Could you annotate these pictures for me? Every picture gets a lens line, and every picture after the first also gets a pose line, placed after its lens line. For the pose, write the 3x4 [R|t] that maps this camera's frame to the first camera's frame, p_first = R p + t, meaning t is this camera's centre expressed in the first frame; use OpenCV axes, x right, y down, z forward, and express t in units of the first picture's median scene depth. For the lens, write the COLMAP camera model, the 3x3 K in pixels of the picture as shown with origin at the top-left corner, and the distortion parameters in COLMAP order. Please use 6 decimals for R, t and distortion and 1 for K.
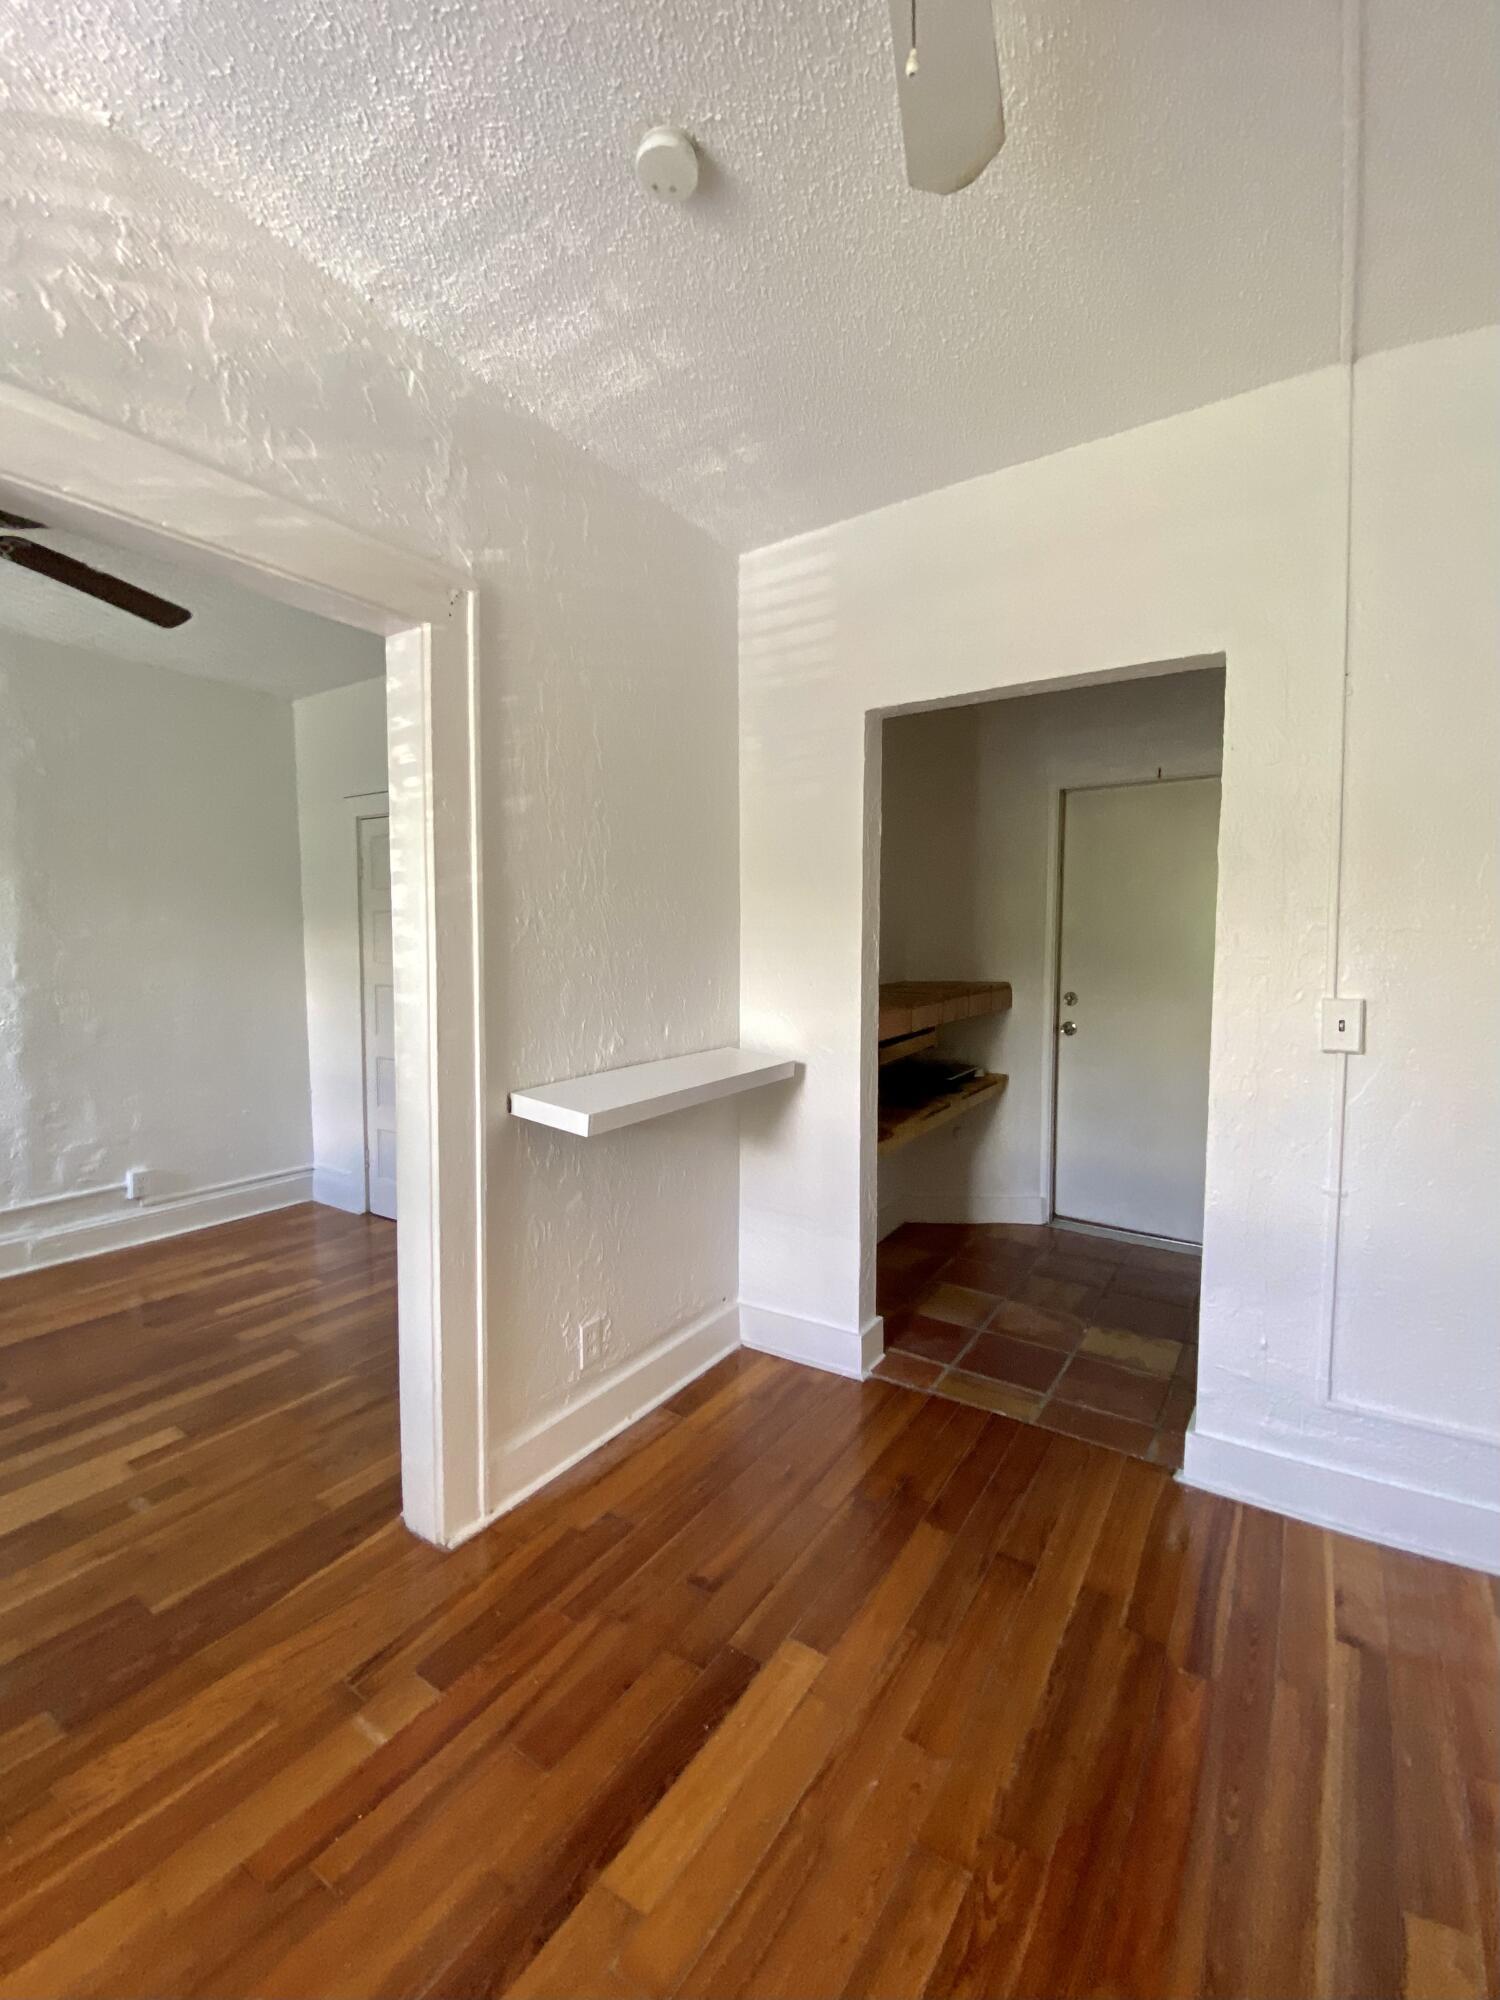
lens RADIAL K [[851.0, 0, 747.3], [0, 851.0, 991.2], [0, 0, 1]] dist [0.028135, -0.028771]
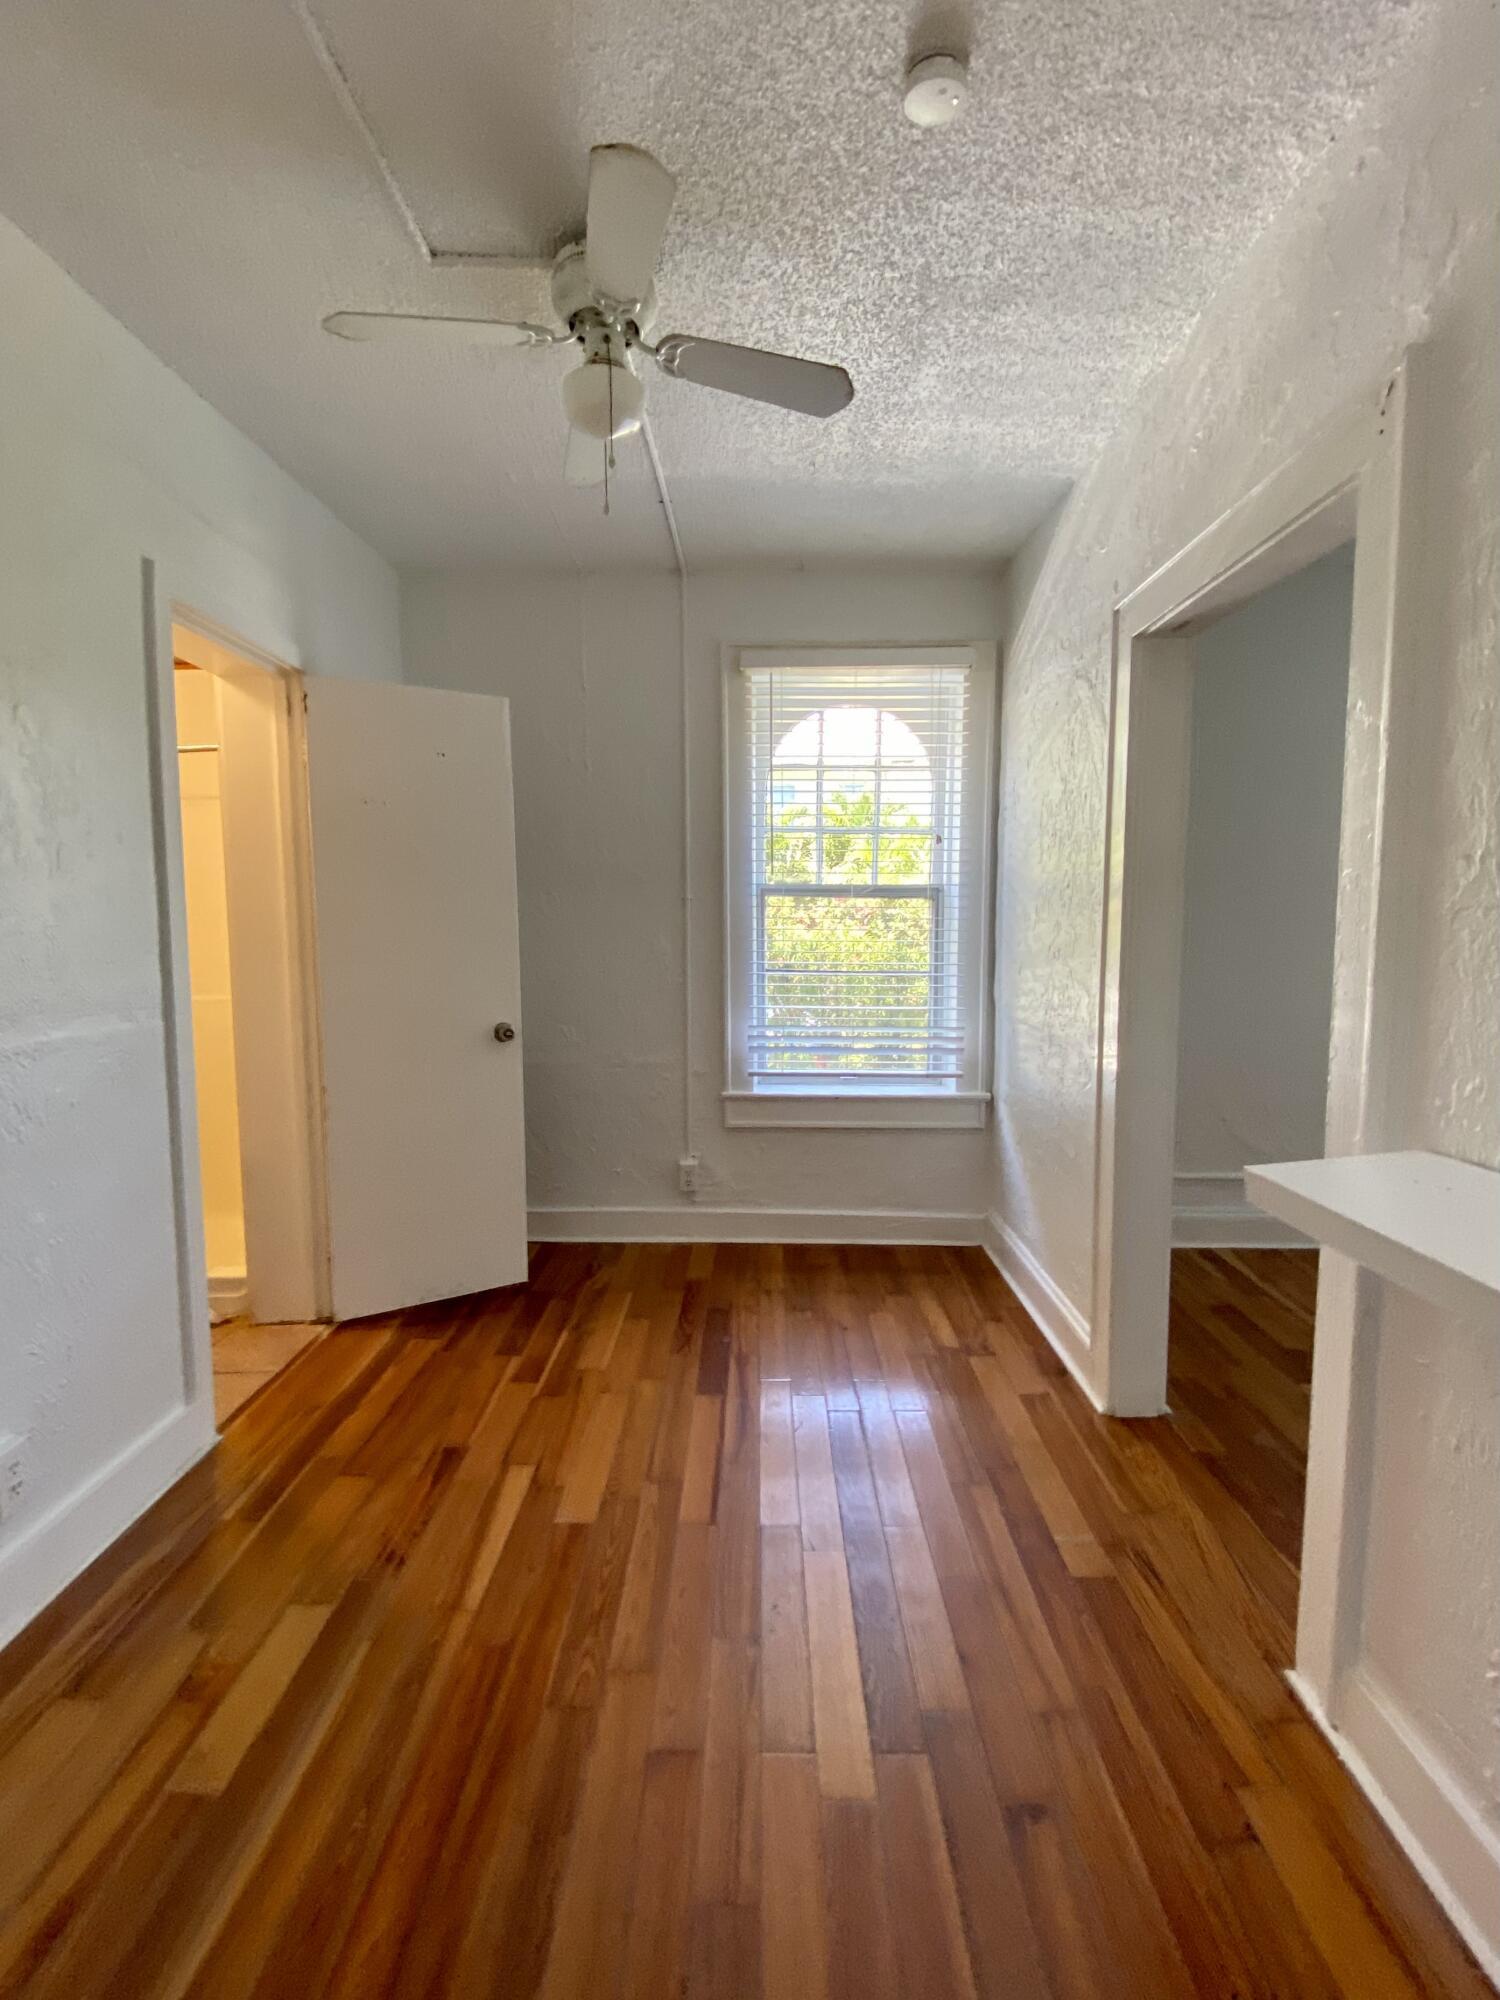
lens RADIAL K [[851.0, 0, 747.3], [0, 851.0, 991.2], [0, 0, 1]] dist [0.028135, -0.028771]
pose [[-0.838872, 0.050803, -0.541952, 0.242016], [-0.025158, 0.990953, 0.131834, -0.032565], [0.543747, 0.124226, -0.830004, 0.680932]]
